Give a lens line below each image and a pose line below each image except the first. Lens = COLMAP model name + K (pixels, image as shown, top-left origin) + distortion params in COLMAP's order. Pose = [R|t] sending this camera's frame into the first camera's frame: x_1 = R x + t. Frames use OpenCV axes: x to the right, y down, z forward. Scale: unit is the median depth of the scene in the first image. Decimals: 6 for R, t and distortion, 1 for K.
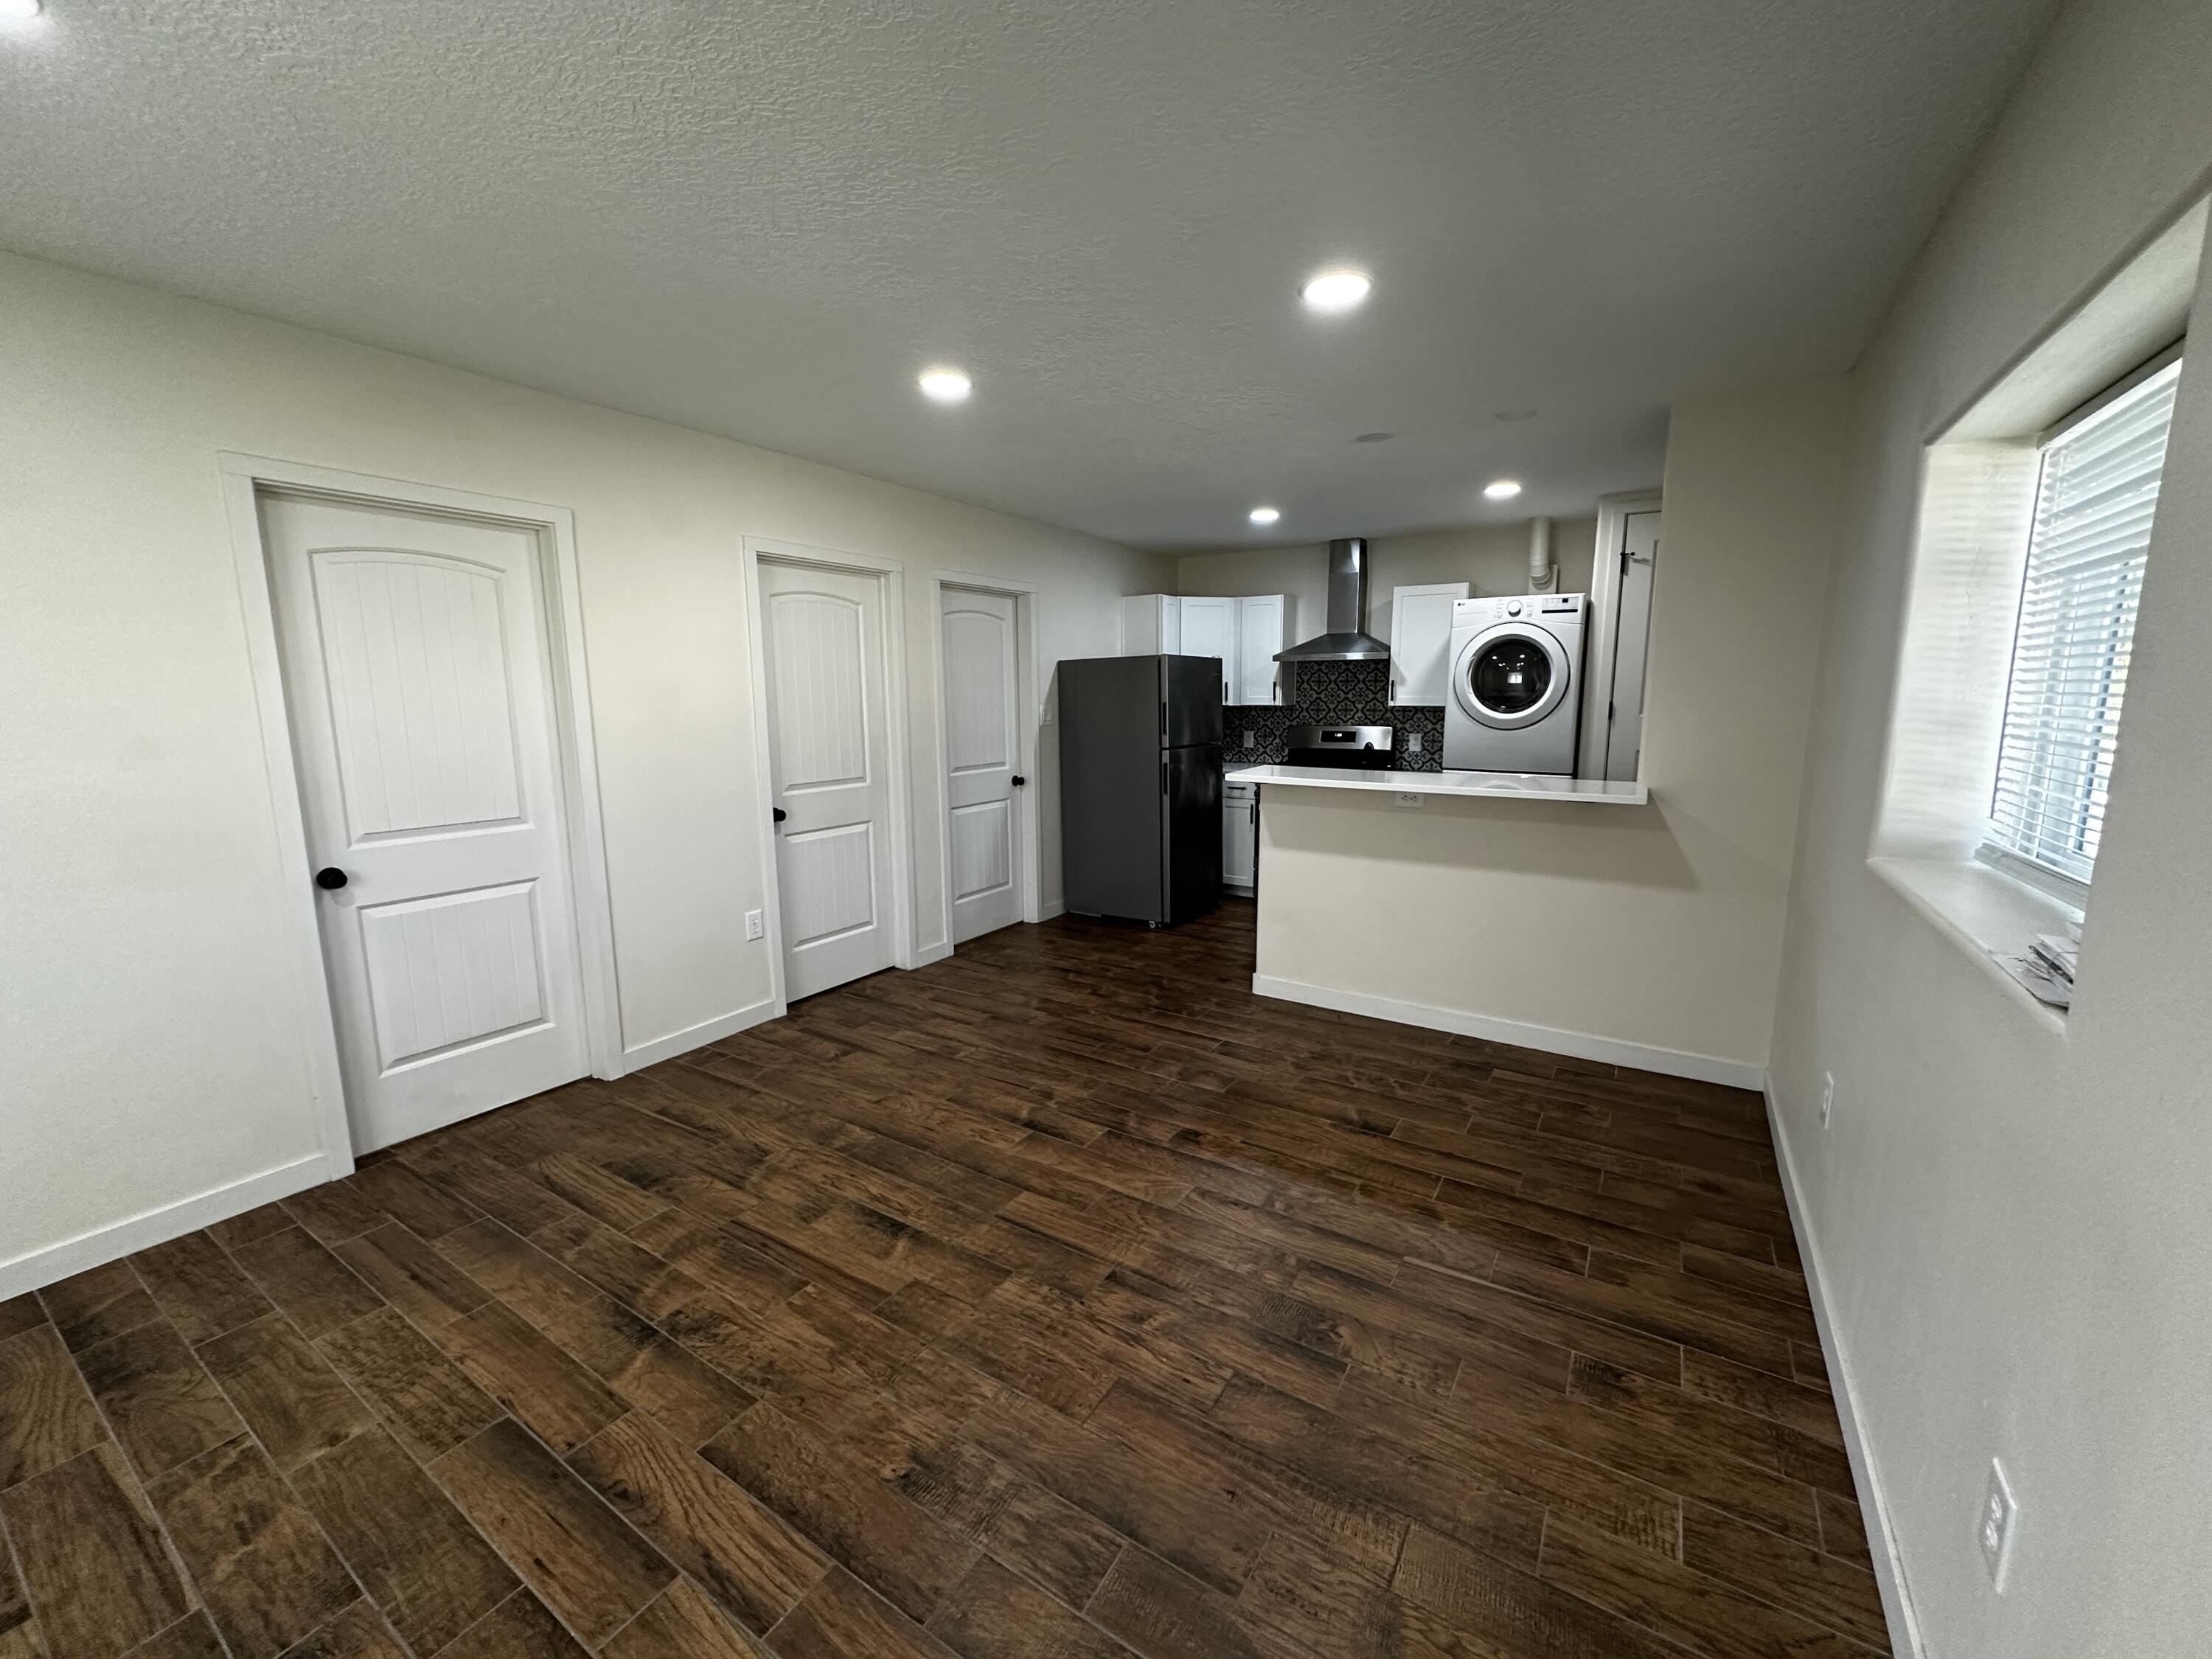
lens RADIAL K [[875.9, 0, 1110.9], [0, 875.9, 833.0], [0, 0, 1]] dist [-0.000659, -0.000287]
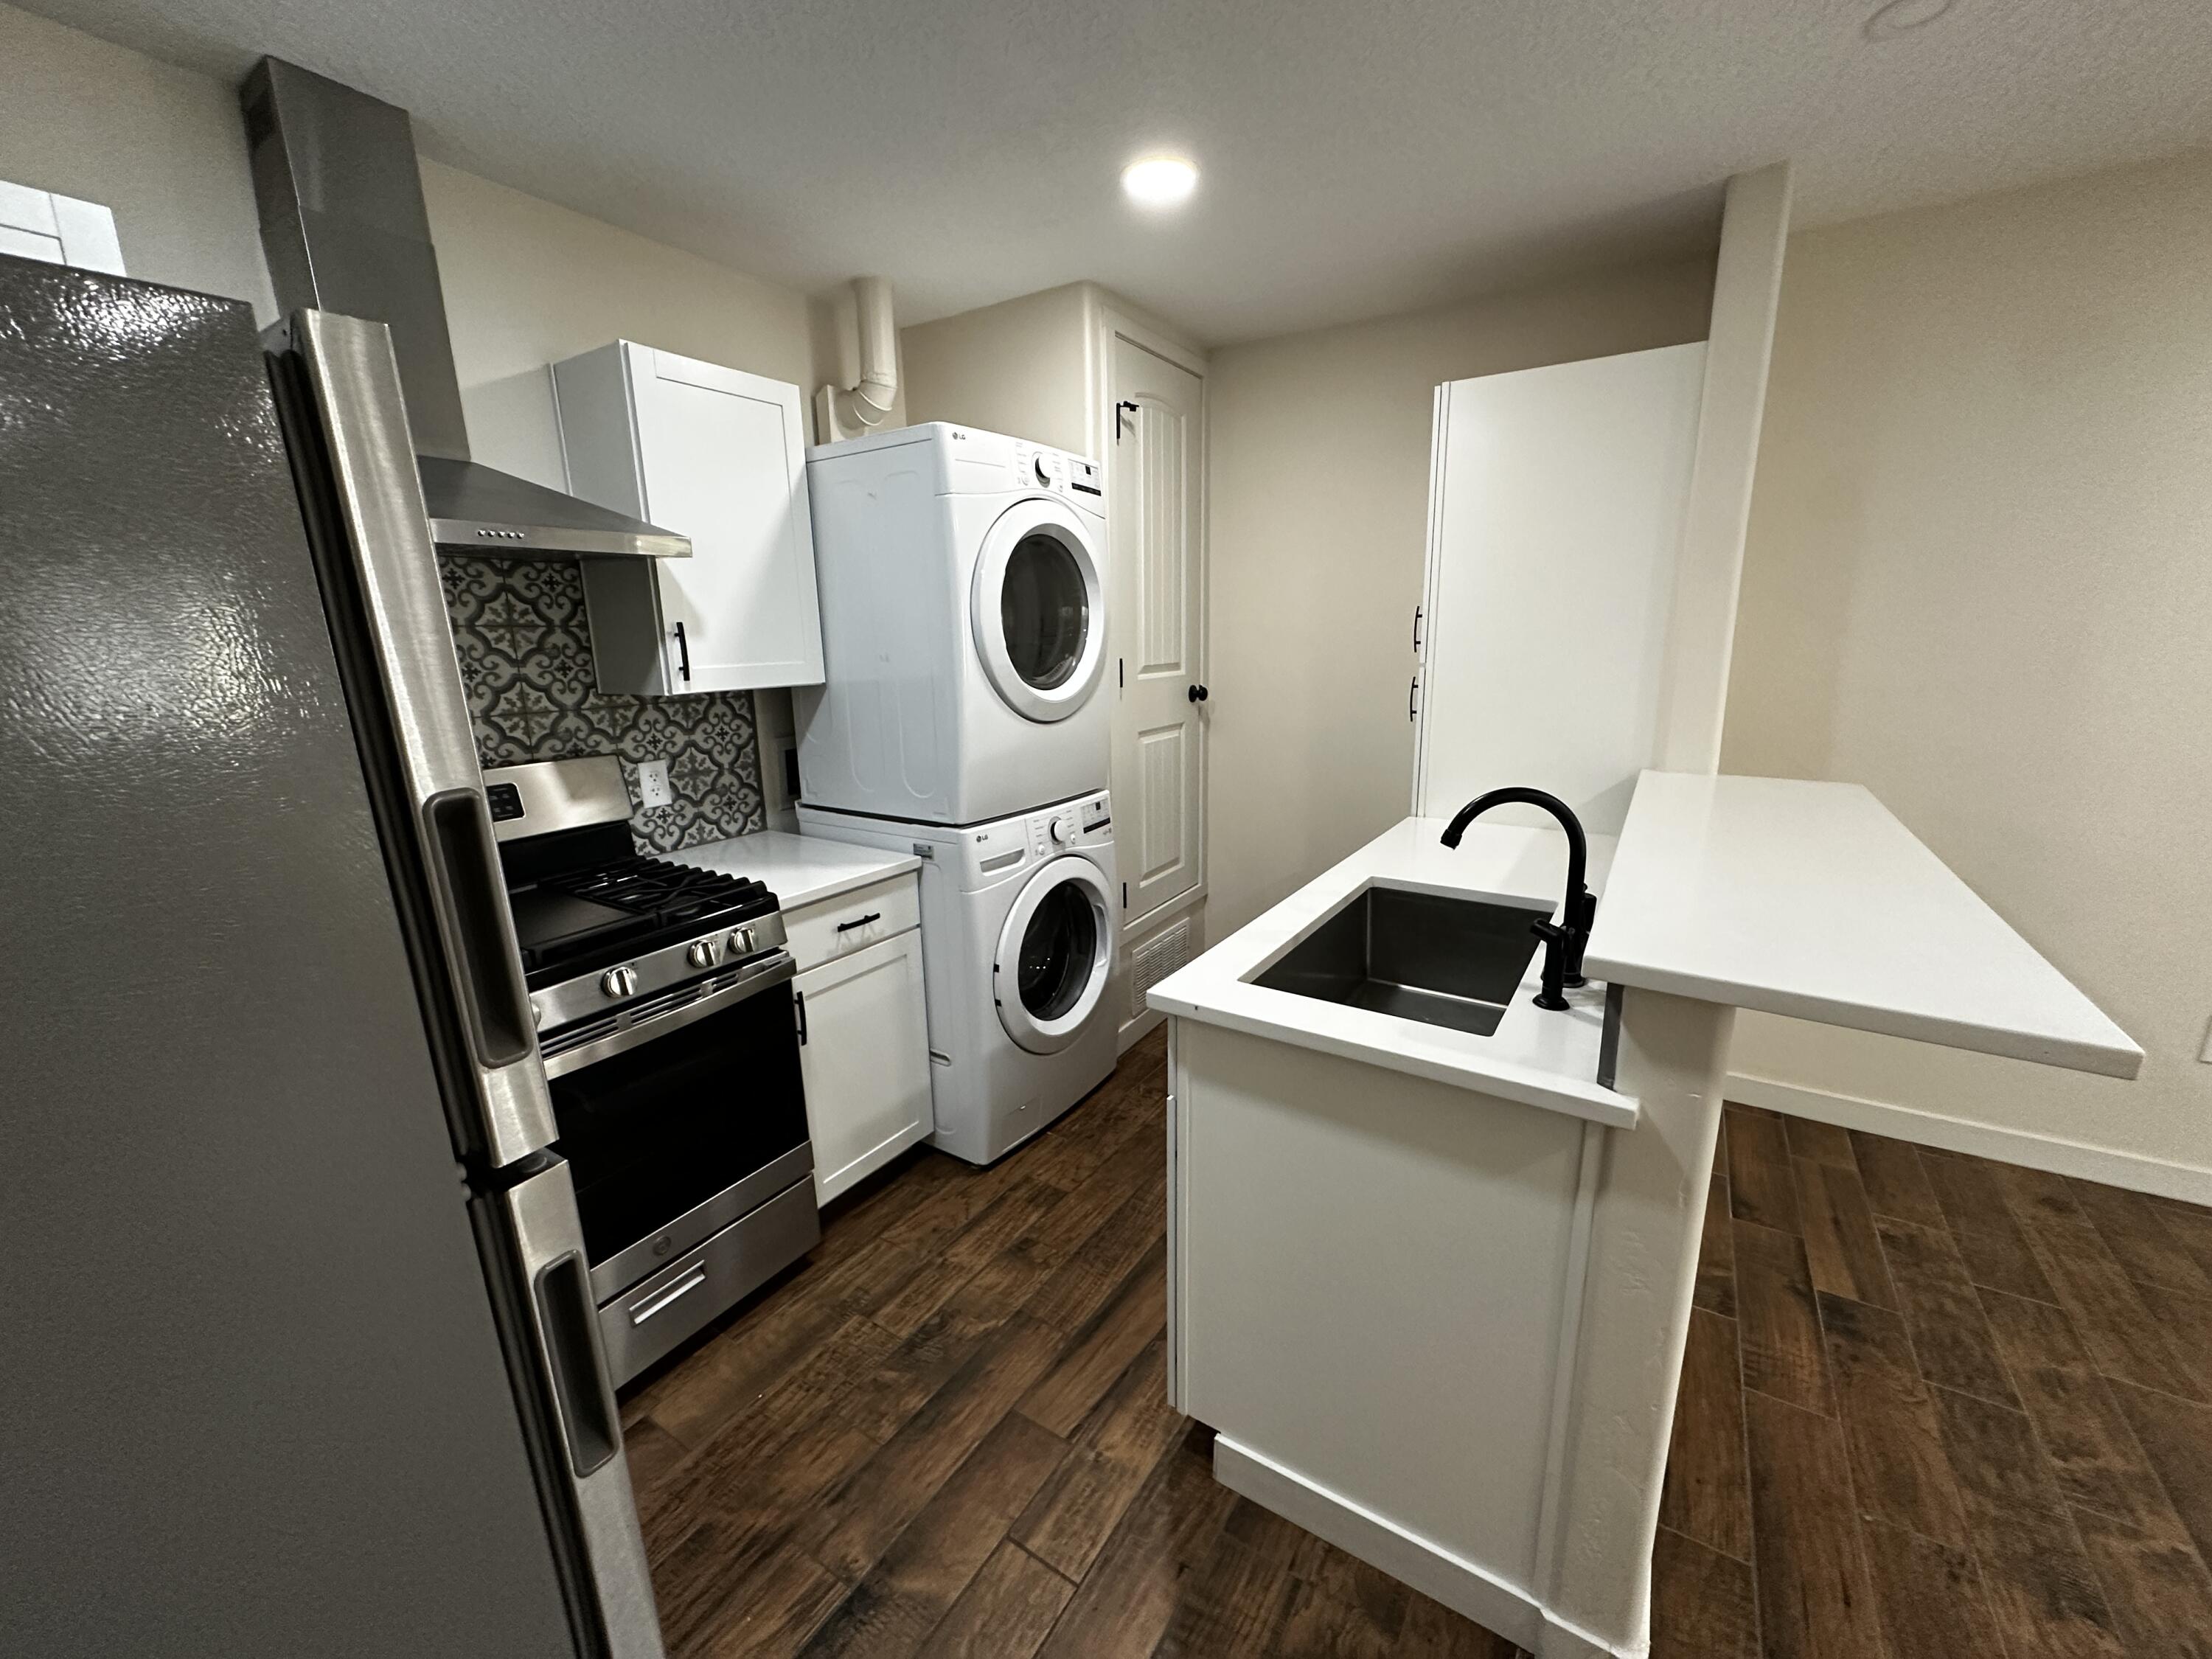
lens RADIAL K [[875.9, 0, 1112.0], [0, 875.9, 833.8], [0, 0, 1]] dist [-0.000659, -0.000287]
pose [[0.009525, -0.226275, 0.974017, -0.065044], [0.177907, 0.958904, 0.221025, -0.232883], [-0.984001, 0.171180, 0.049390, 1.374025]]
